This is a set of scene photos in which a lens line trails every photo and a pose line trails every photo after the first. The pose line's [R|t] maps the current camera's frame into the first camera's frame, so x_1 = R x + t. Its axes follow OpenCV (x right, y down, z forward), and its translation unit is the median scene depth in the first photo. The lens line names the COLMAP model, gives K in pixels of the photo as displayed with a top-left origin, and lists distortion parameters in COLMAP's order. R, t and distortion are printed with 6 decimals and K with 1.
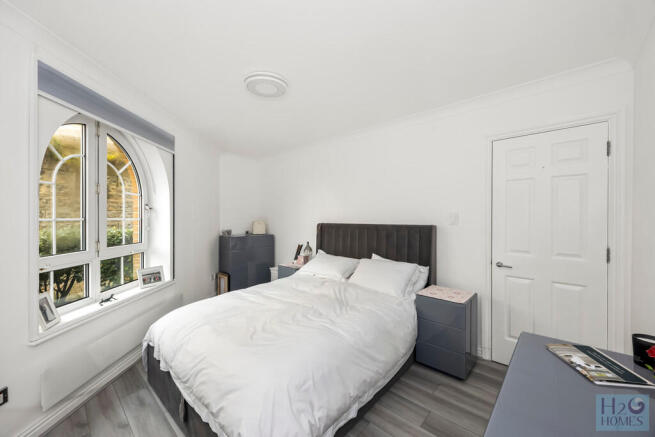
lens RADIAL K [[259.9, 0, 327.5], [0, 259.9, 218.5], [0, 0, 1]] dist [-0.000031, -0.000052]
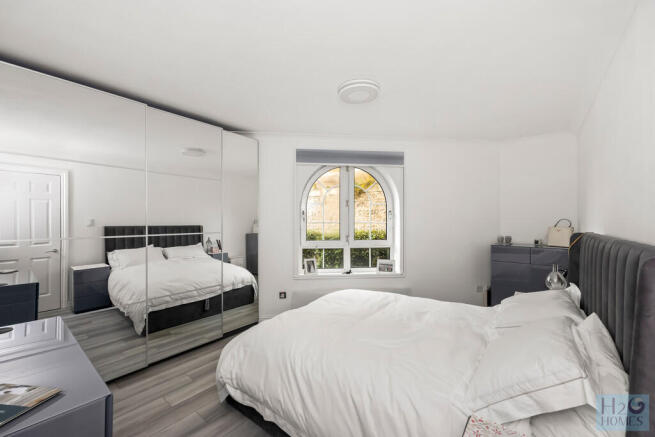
lens RADIAL K [[256.1, 0, 327.5], [0, 256.1, 218.5], [0, 0, 1]] dist [0.000446, 0.000054]
pose [[0.095213, -0.008716, -0.995419, 0.627152], [-0.005118, 0.999944, -0.009245, -0.004500], [0.995444, 0.005975, 0.095163, 0.635294]]
